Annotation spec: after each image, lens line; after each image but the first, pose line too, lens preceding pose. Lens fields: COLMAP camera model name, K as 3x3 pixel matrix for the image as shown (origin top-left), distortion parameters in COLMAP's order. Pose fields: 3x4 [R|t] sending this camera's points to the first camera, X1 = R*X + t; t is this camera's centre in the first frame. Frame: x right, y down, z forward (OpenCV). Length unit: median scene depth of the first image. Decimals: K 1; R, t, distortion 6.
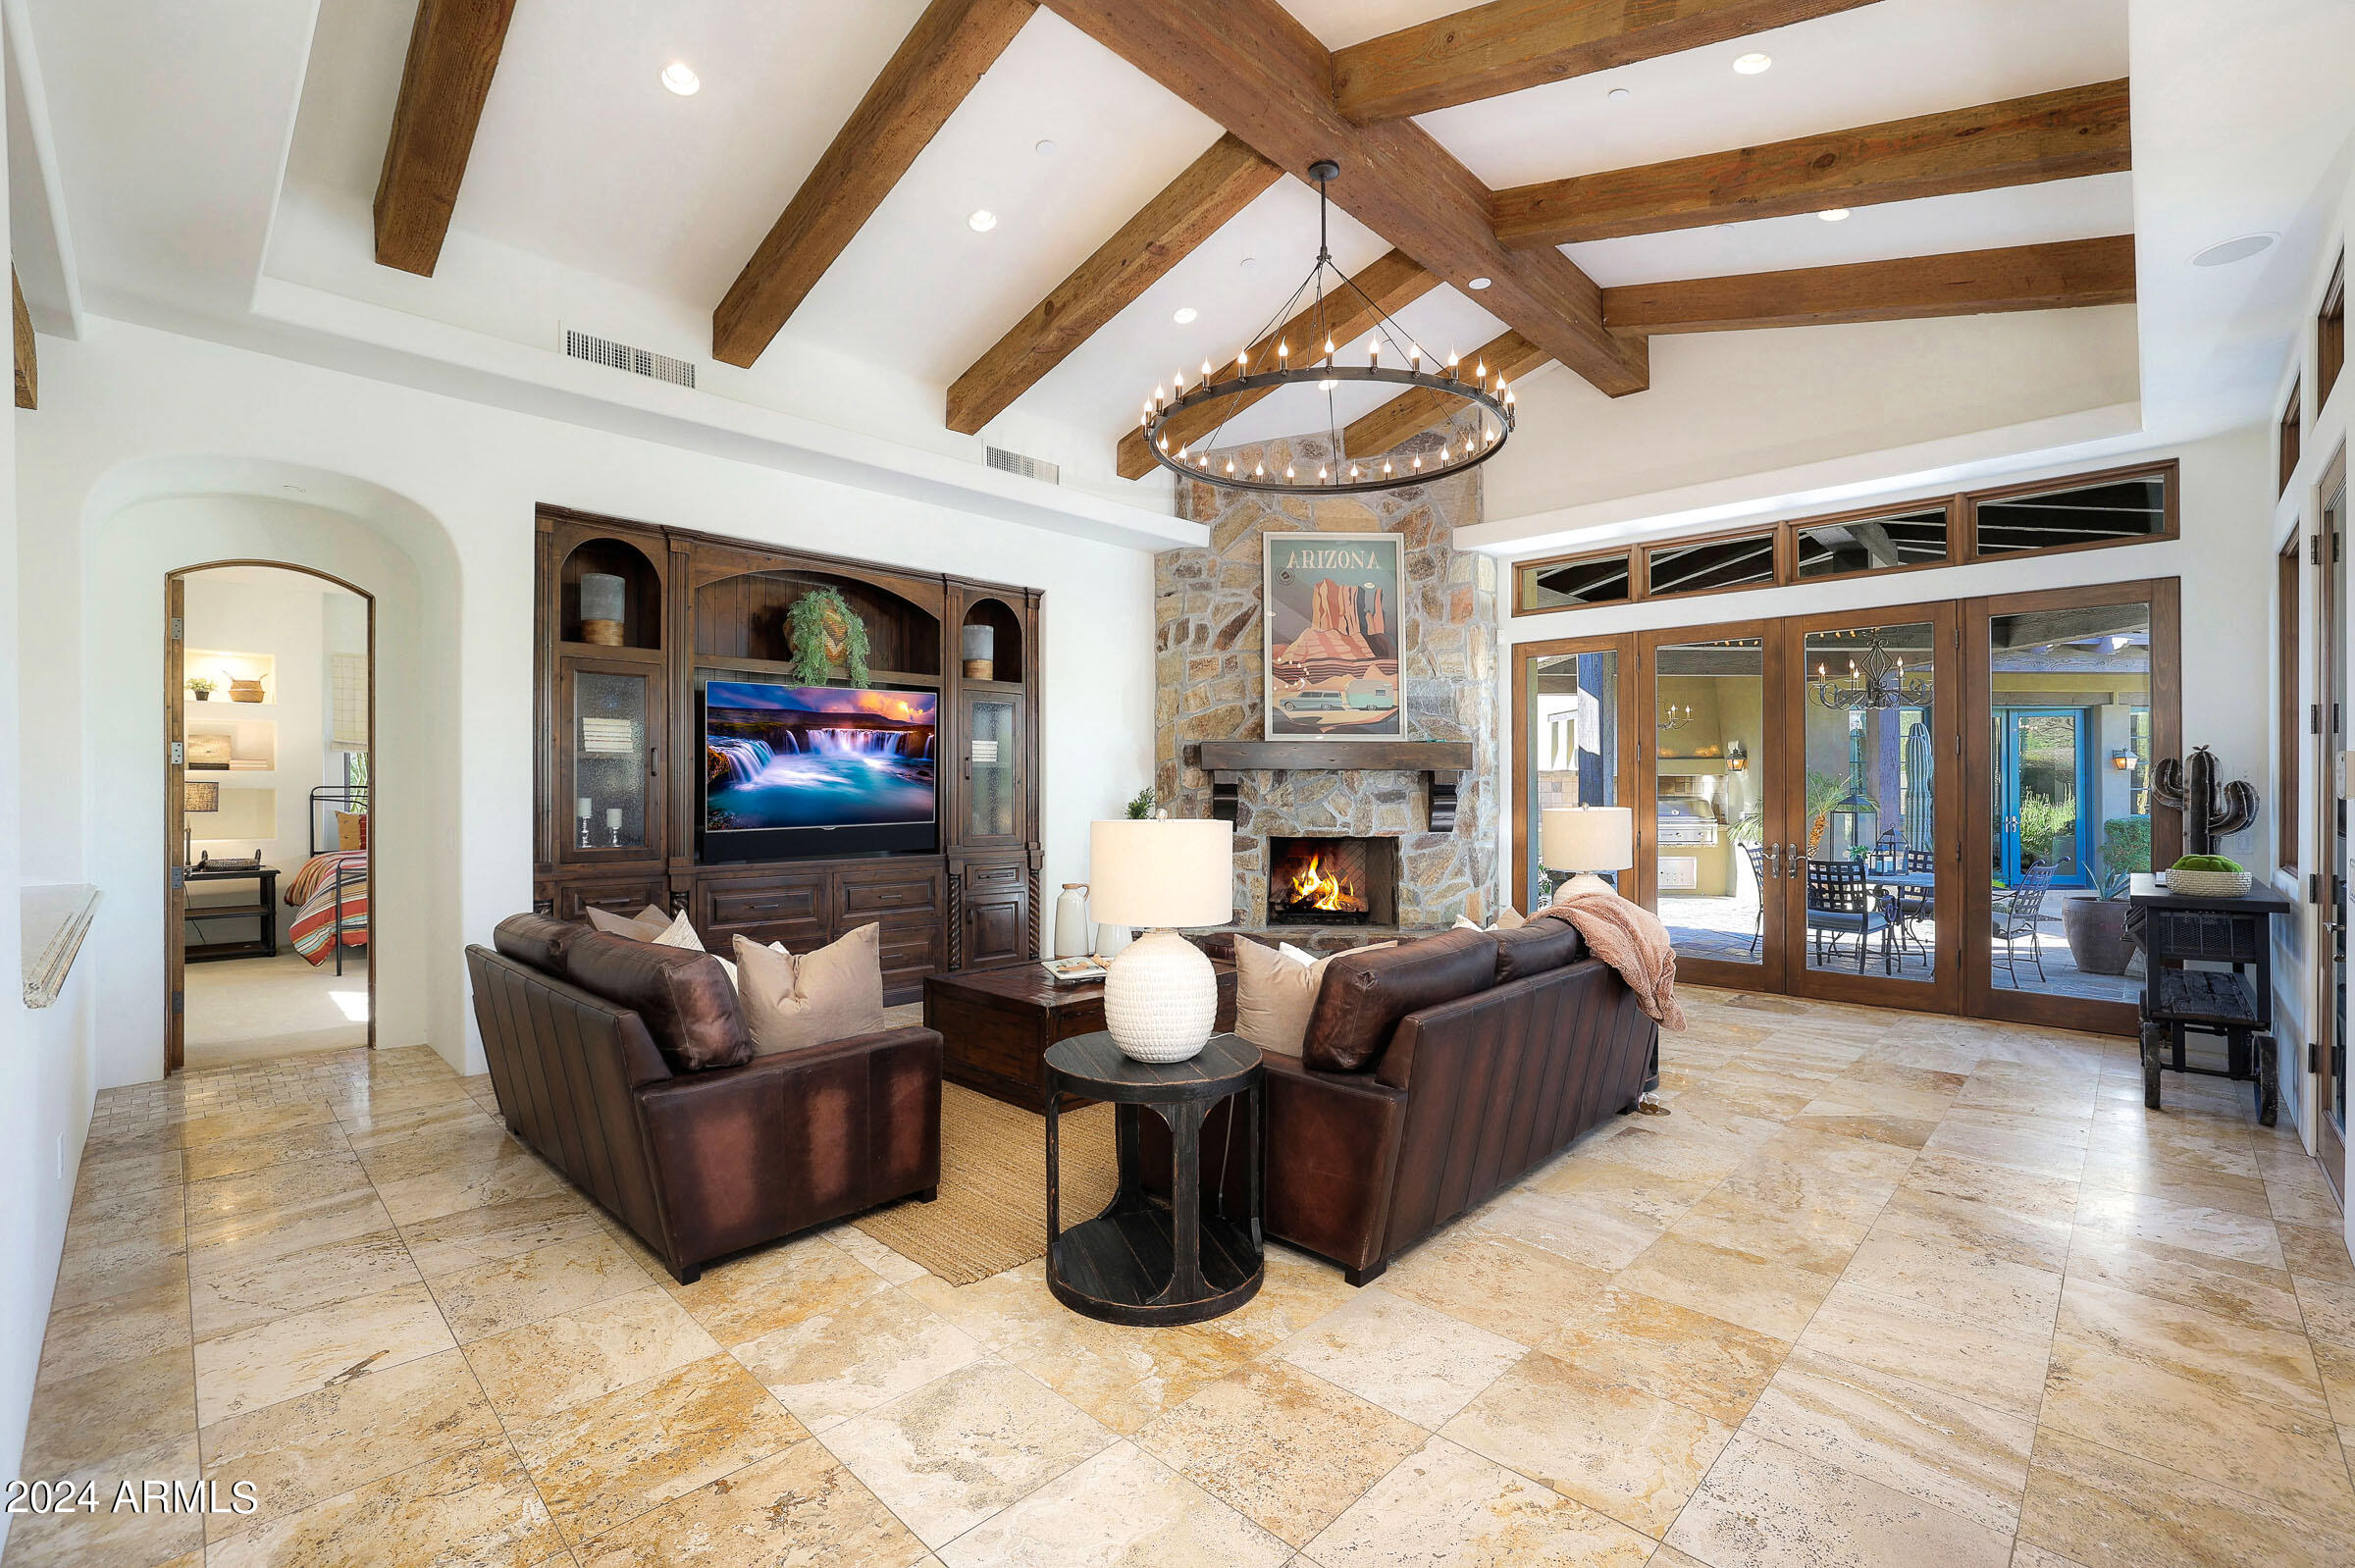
lens RADIAL K [[1017.4, 0, 1177.5], [0, 1017.4, 784.0], [0, 0, 1]] dist [-0.043763, 0.015331]
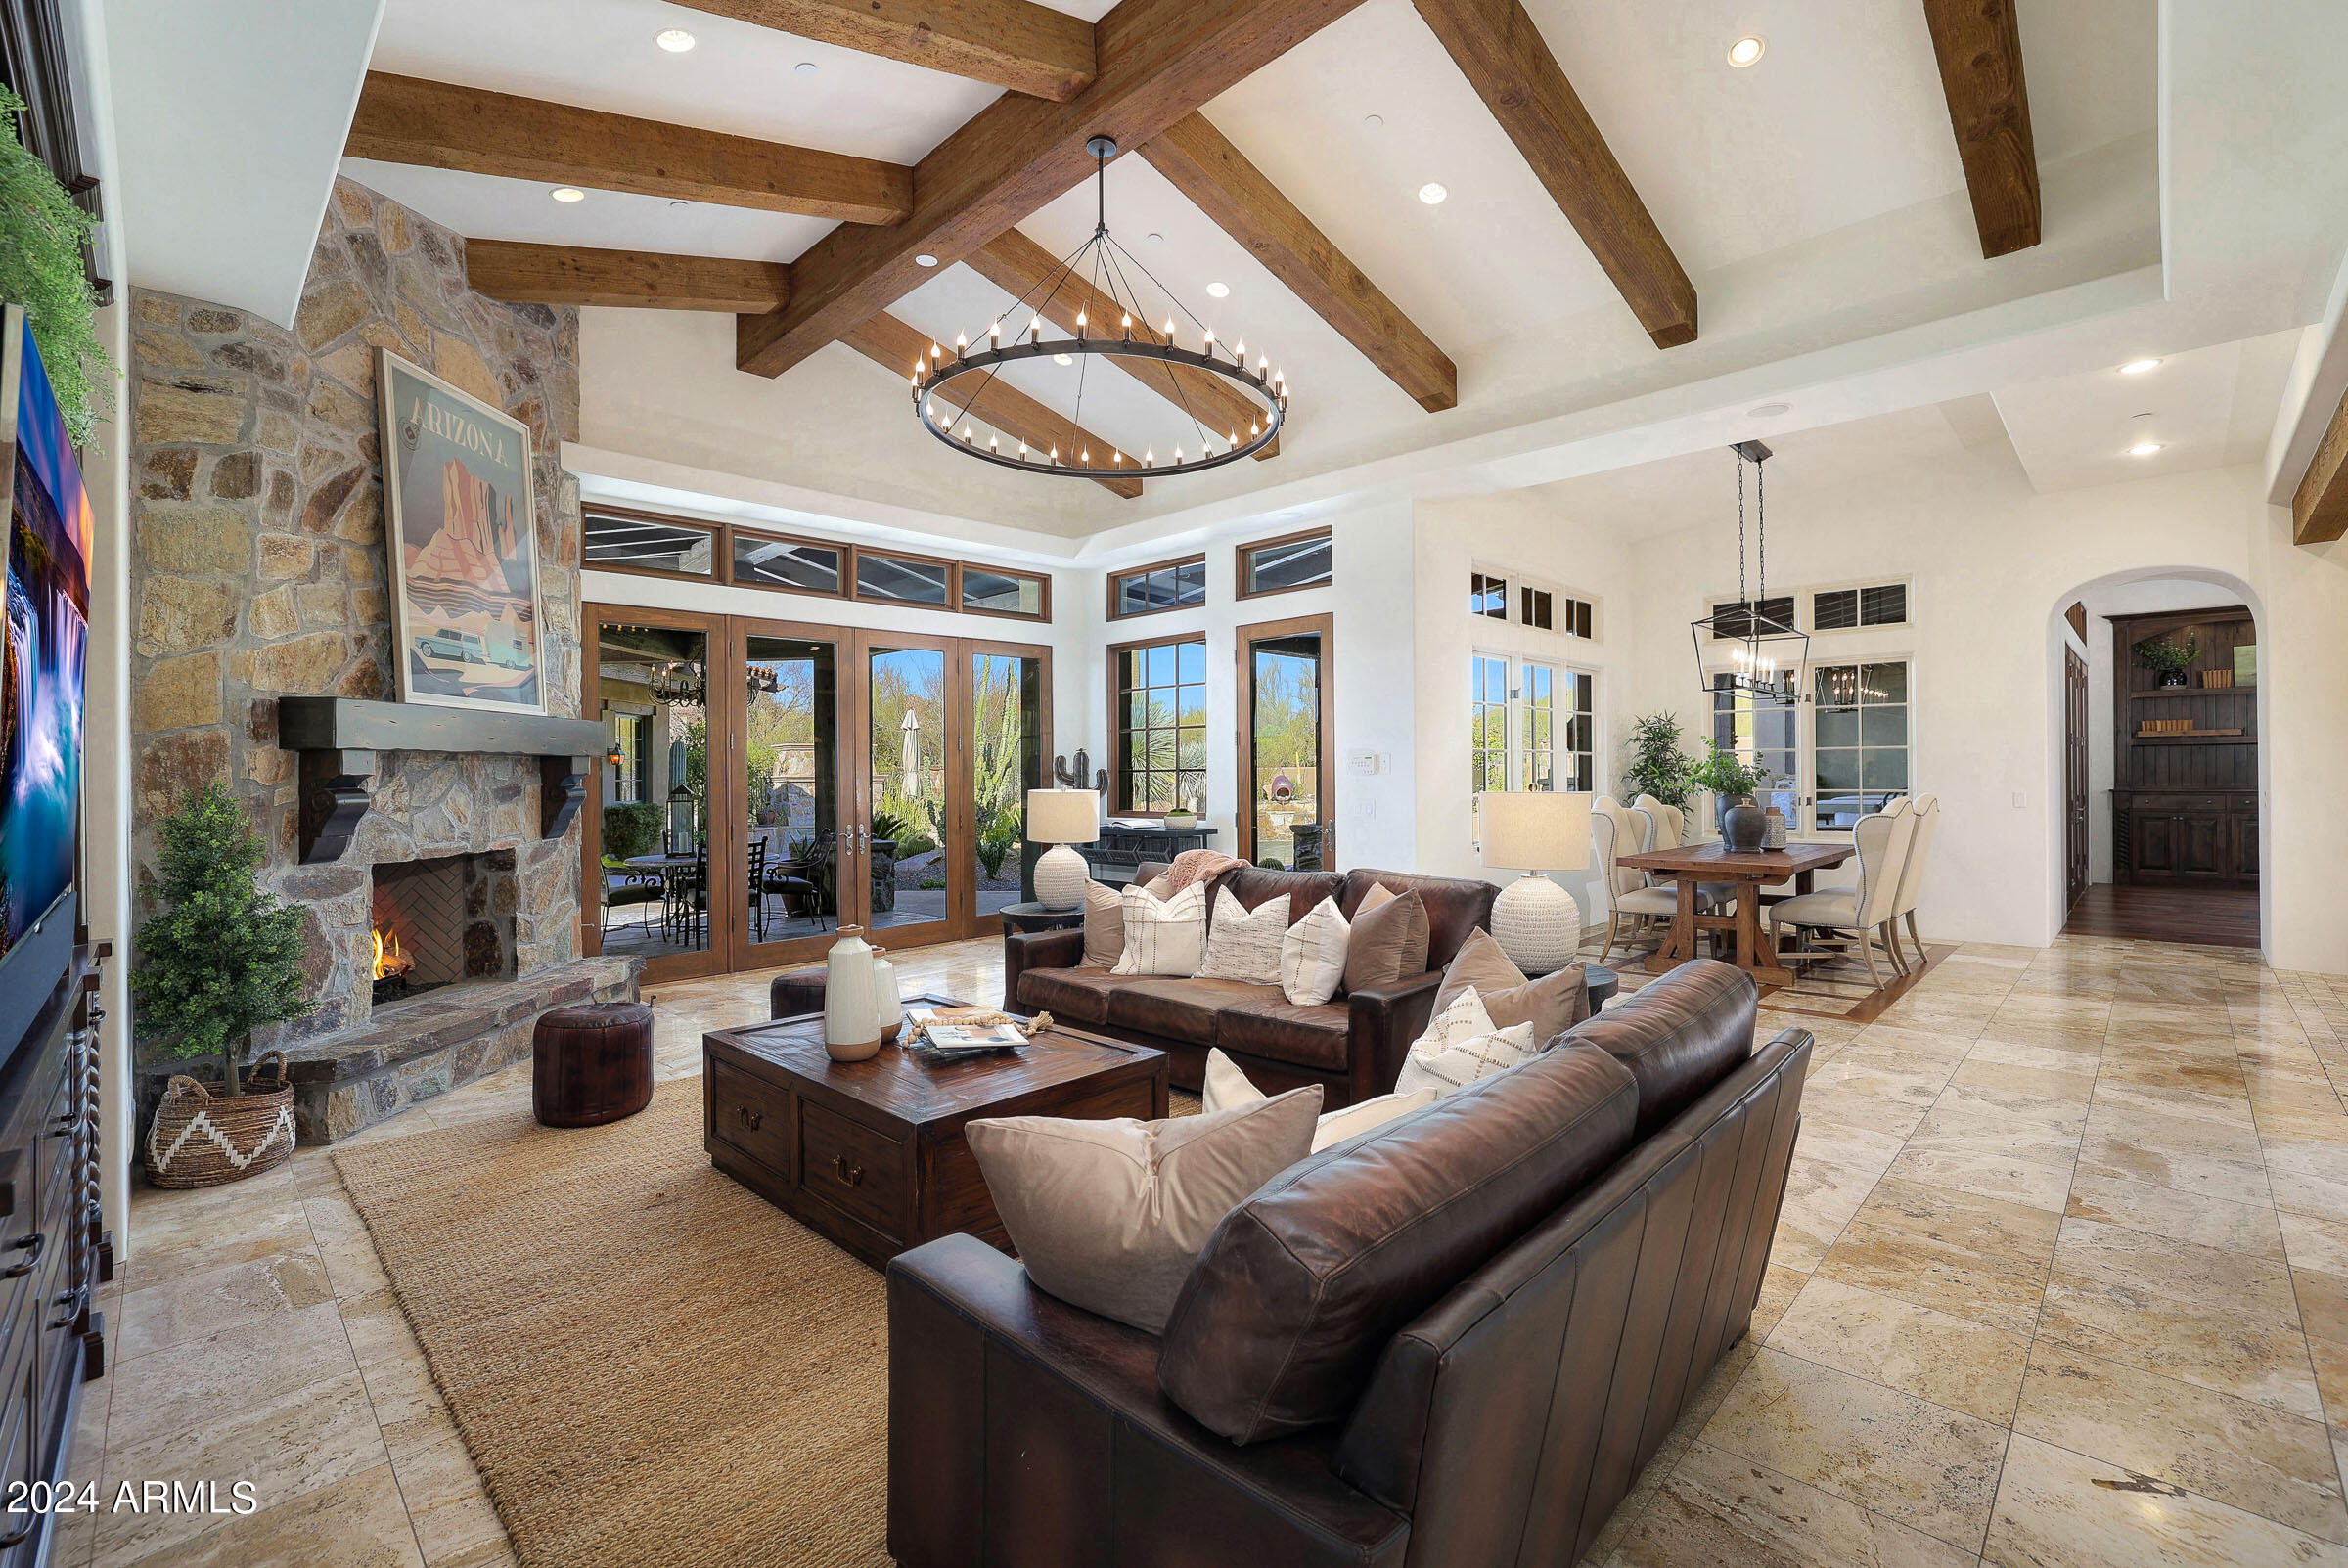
lens RADIAL K [[1038.9, 0, 1175.2], [0, 1038.9, 762.1], [0, 0, 1]] dist [-0.031978, 0.011486]
pose [[-0.000129, 0.010249, 0.999947, -0.504483], [0.008738, 0.999909, -0.010247, 0.002287], [-0.999962, 0.008736, -0.000219, 0.540216]]
